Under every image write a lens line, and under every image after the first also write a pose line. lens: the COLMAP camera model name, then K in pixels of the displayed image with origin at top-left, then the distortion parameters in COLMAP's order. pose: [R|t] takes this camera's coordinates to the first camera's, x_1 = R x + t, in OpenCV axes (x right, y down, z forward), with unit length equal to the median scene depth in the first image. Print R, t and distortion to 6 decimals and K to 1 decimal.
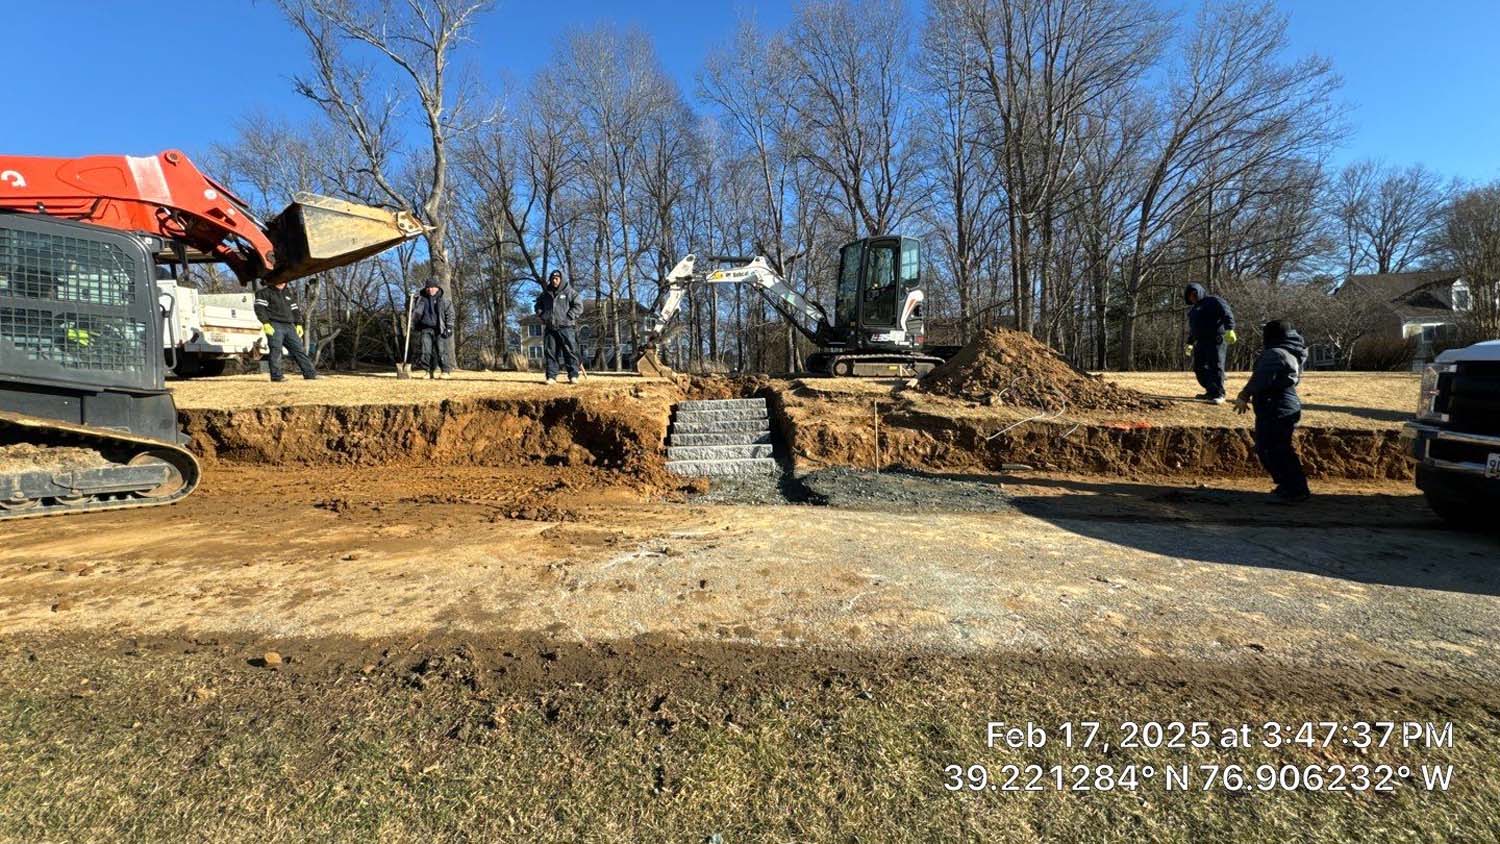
lens RADIAL K [[604.3, 0, 744.3], [0, 604.3, 429.6], [0, 0, 1]] dist [-0.001971, -0.000303]
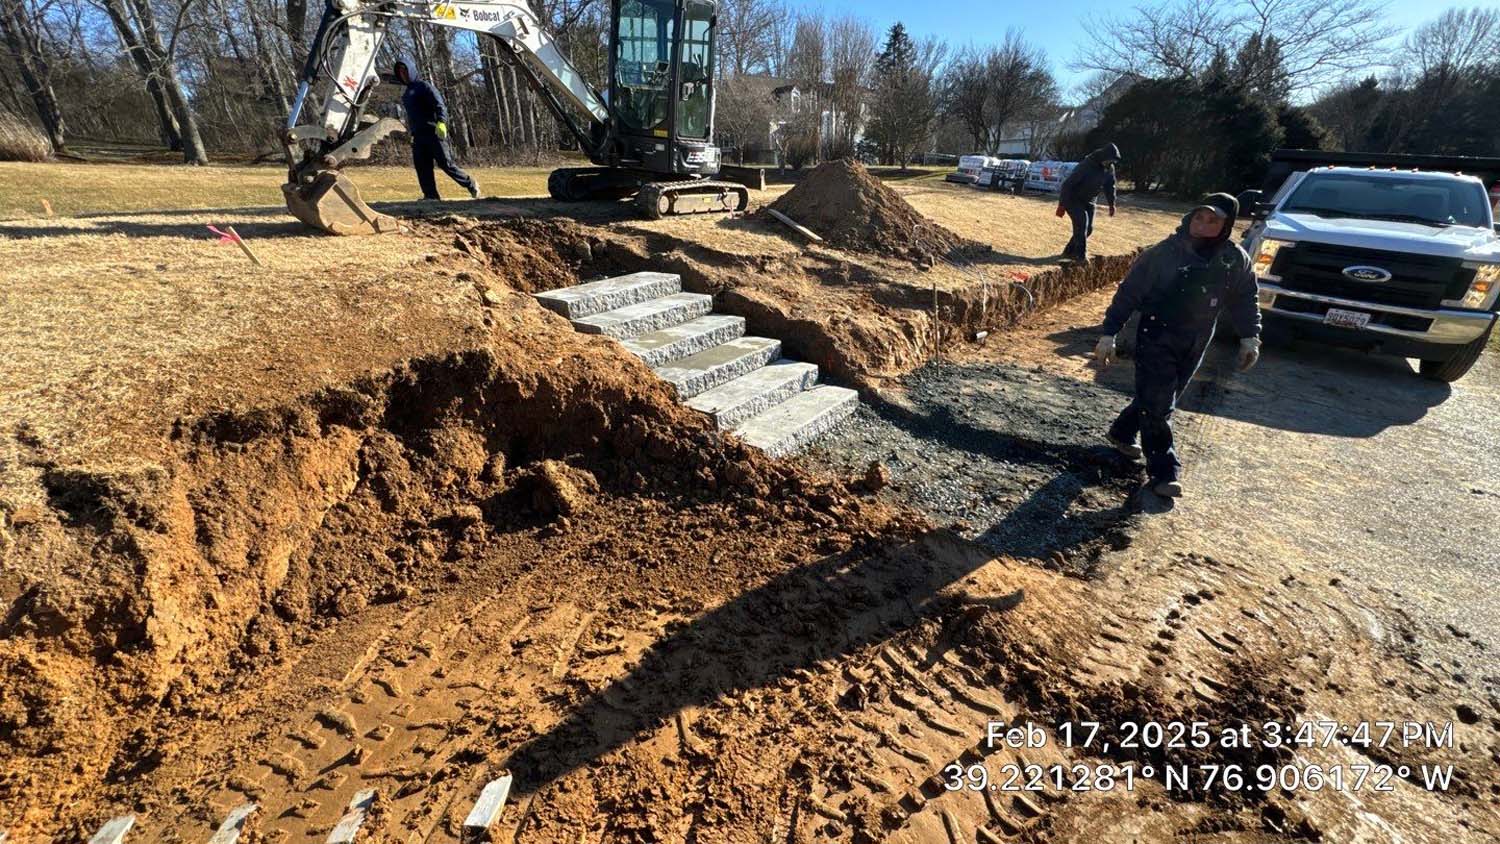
lens RADIAL K [[604.3, 0, 744.3], [0, 604.3, 429.6], [0, 0, 1]] dist [-0.001971, -0.000303]
pose [[0.630718, -0.302378, 0.714677, -0.468128], [0.031796, 0.930257, 0.365529, -0.145246], [-0.775361, -0.207822, 0.596344, 0.596081]]
